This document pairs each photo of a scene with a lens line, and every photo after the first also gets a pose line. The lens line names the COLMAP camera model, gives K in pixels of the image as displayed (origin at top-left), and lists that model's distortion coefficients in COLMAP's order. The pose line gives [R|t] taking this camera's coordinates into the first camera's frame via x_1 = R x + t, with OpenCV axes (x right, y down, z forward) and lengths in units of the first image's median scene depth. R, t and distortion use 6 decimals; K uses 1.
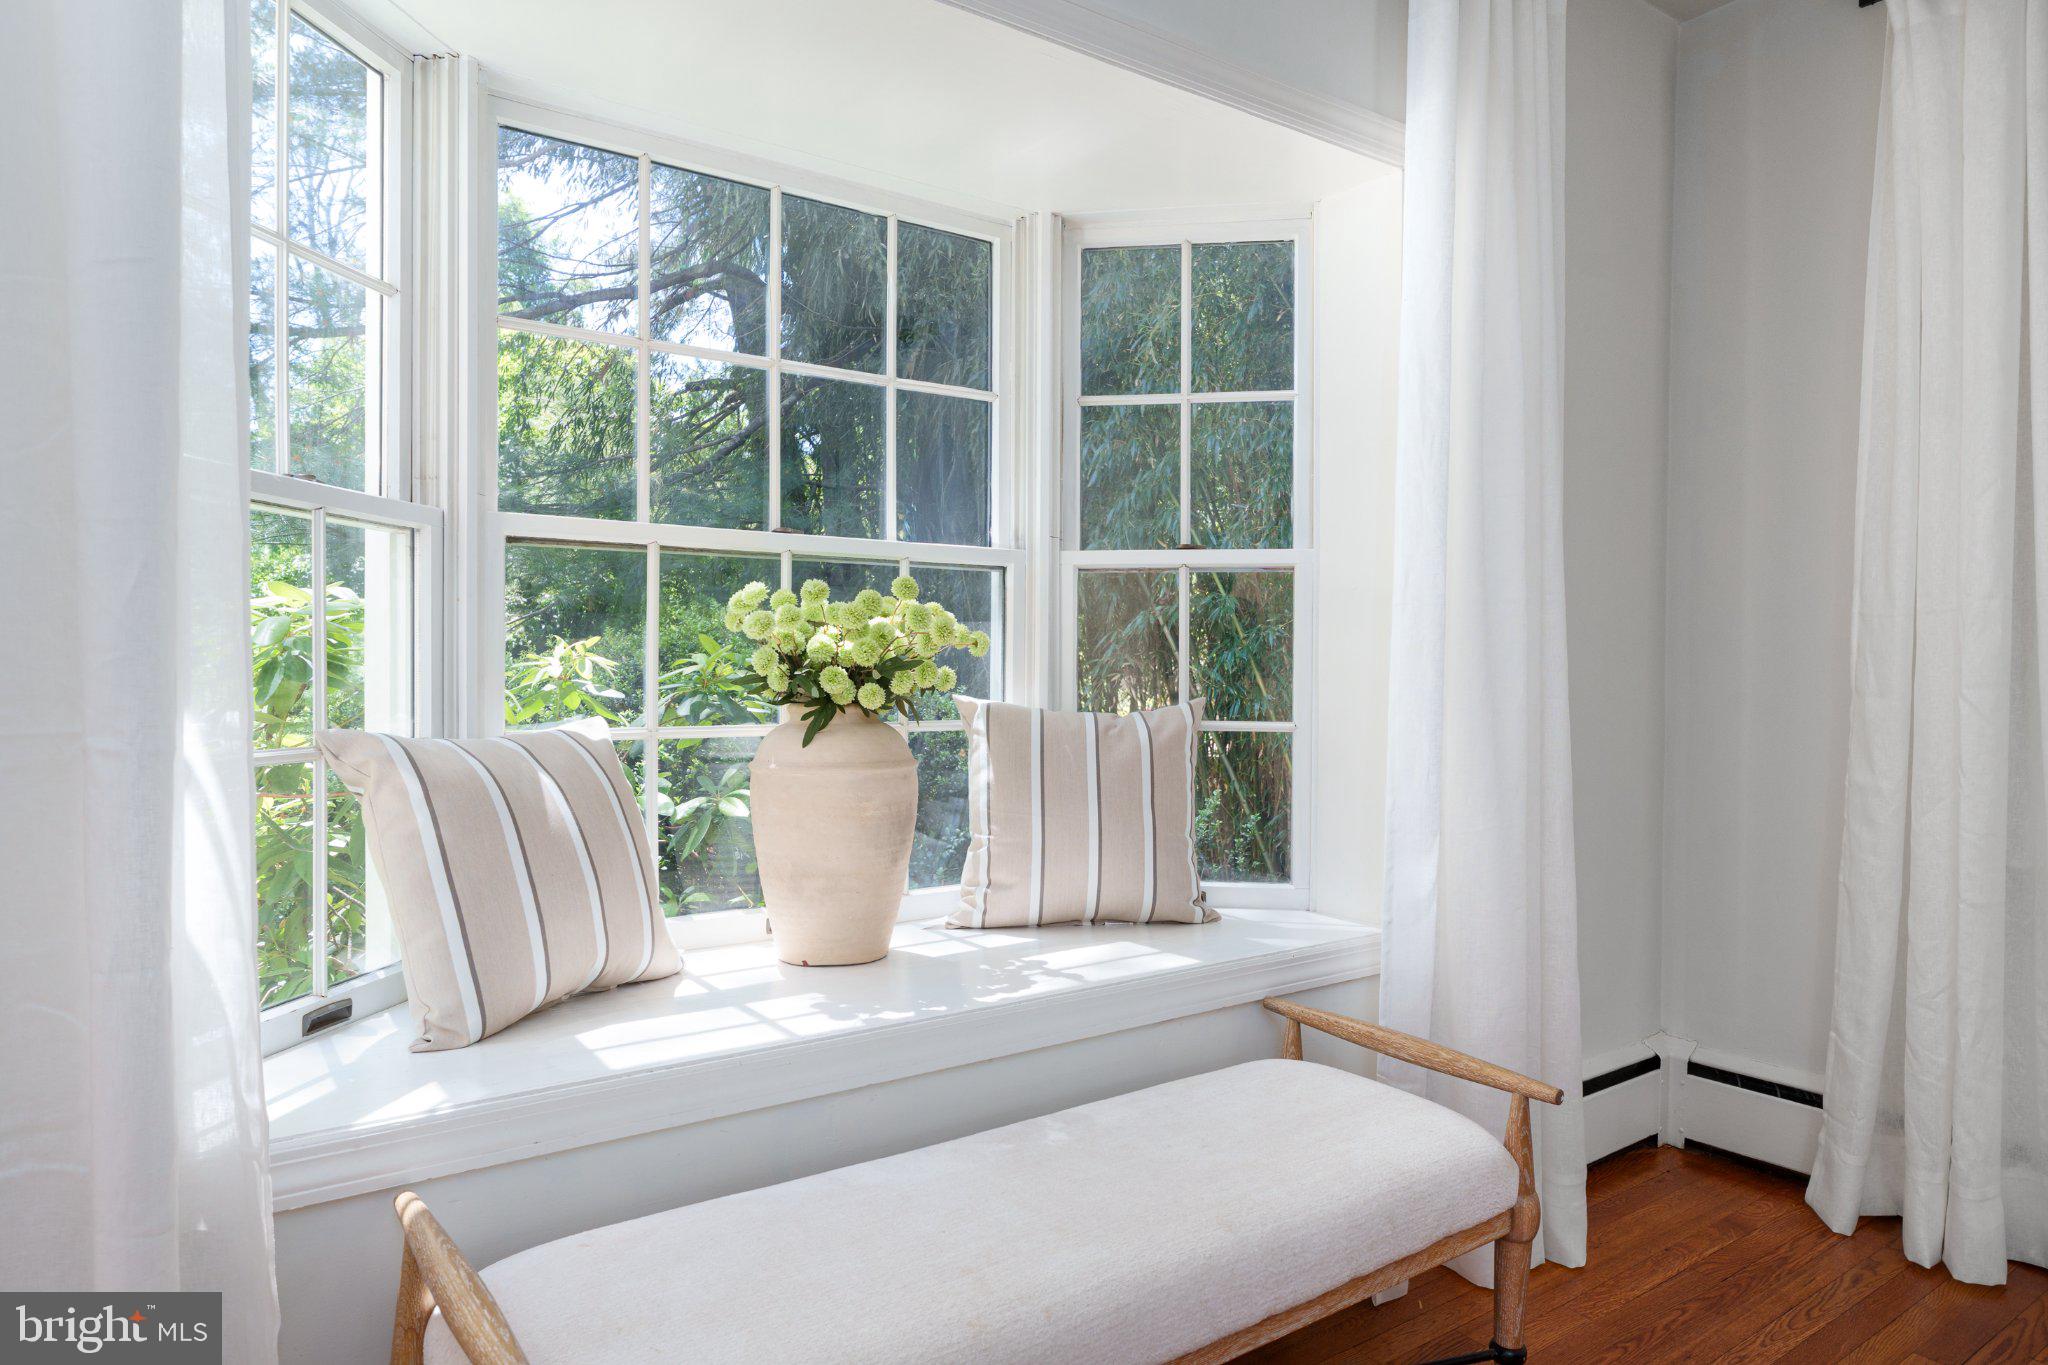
lens RADIAL K [[1294.0, 0, 964.9], [0, 1294.0, 685.9], [0, 0, 1]] dist [-0.011572, -0.001343]
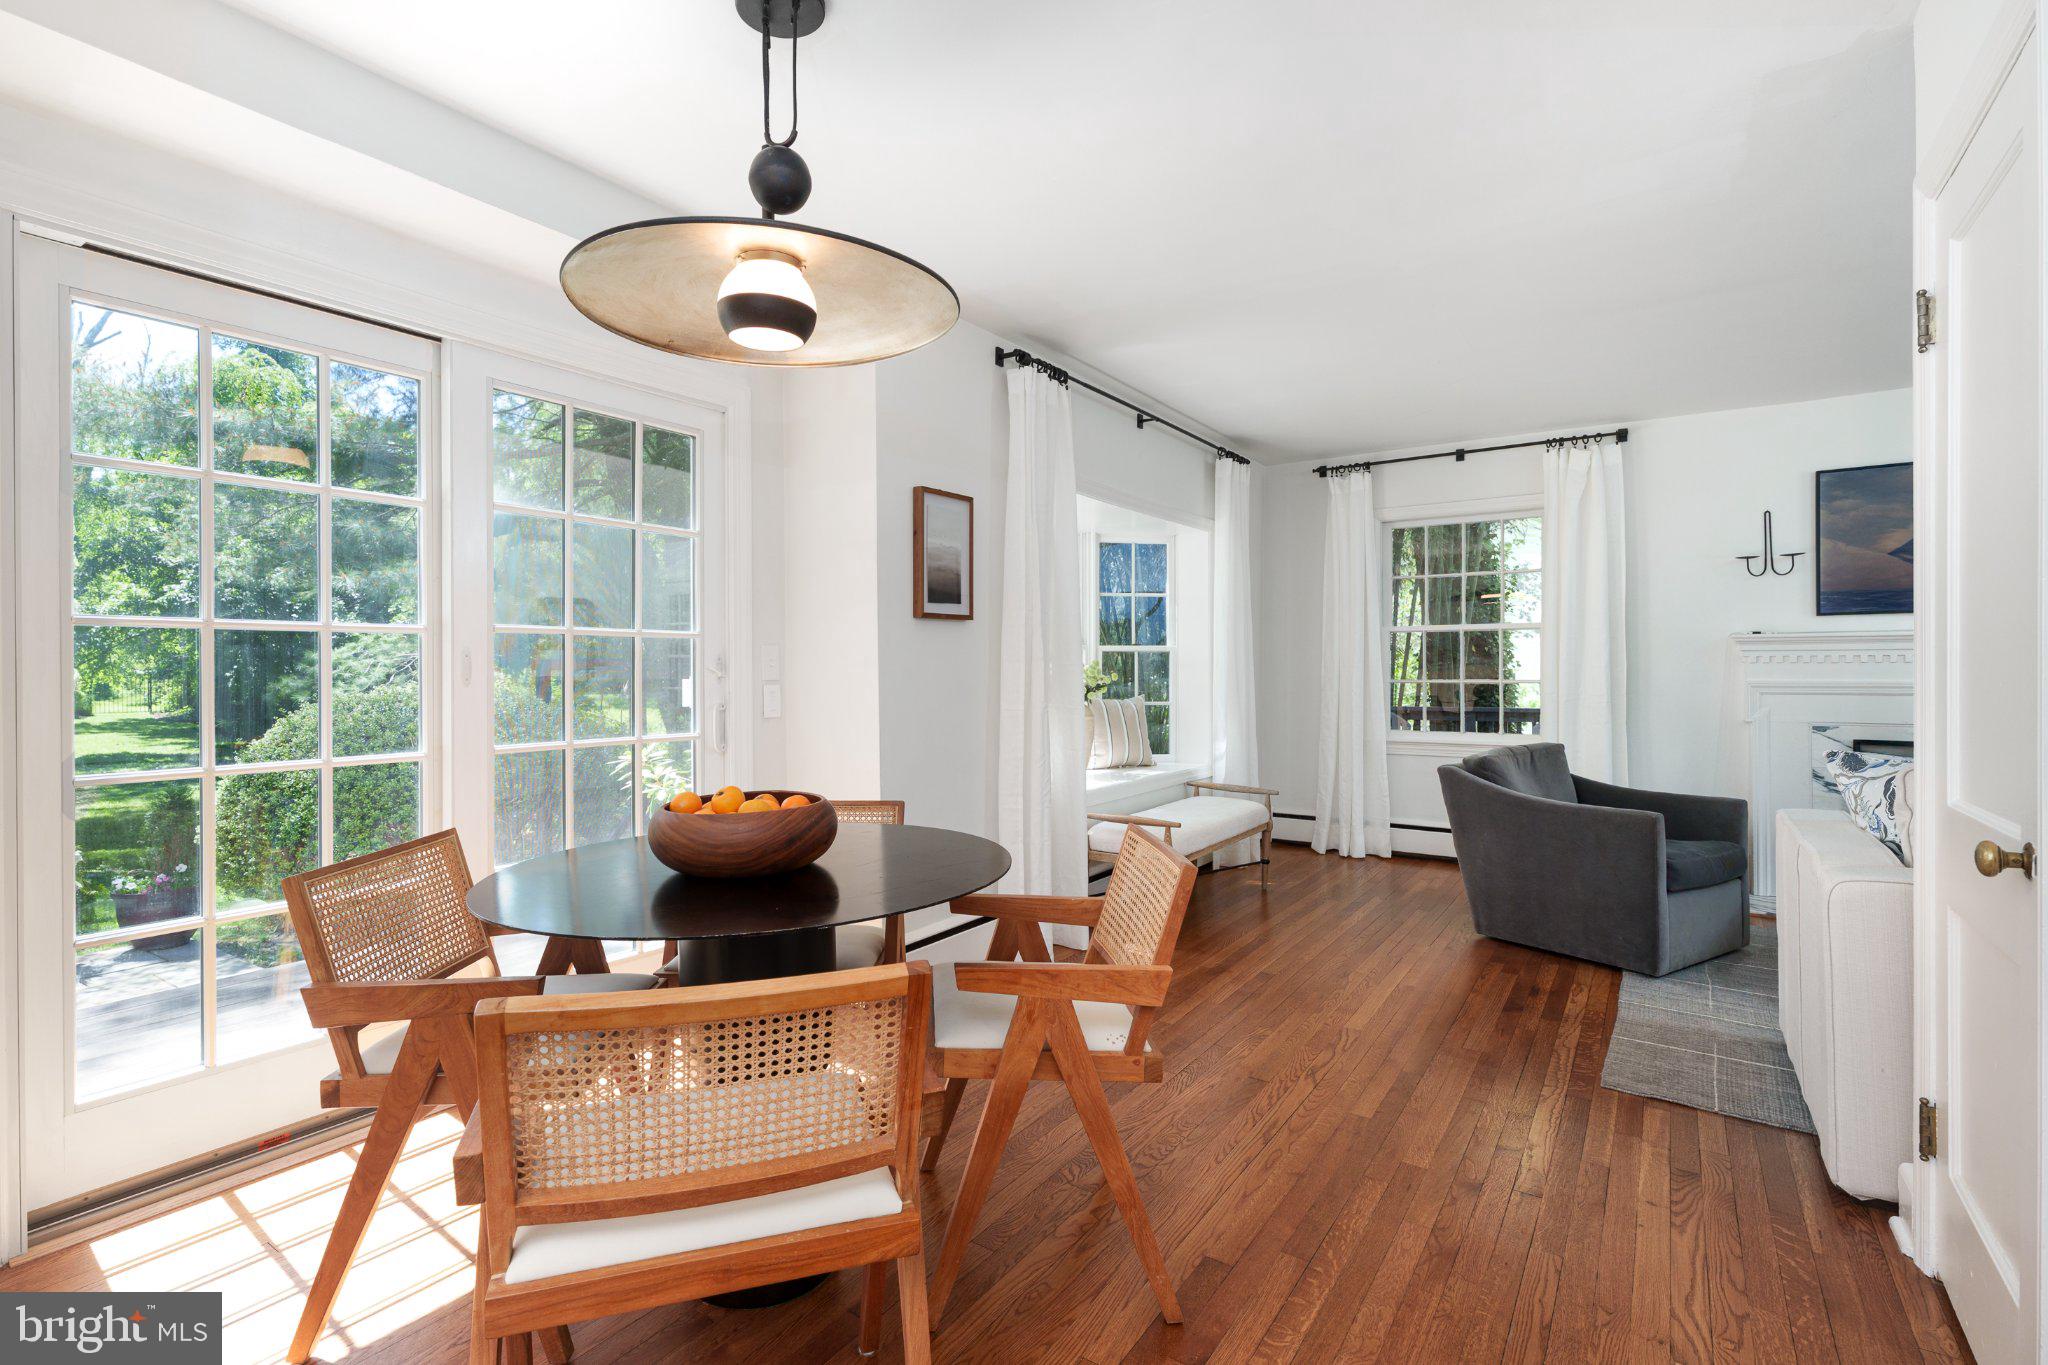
lens RADIAL K [[908.5, 0, 1015.6], [0, 908.5, 688.3], [0, 0, 1]] dist [0.003143, 0.000508]
pose [[0.949132, -0.015583, 0.314492, -0.786055], [0.010423, 0.999782, 0.018080, -0.047290], [-0.314705, -0.013882, 0.949088, -0.952836]]
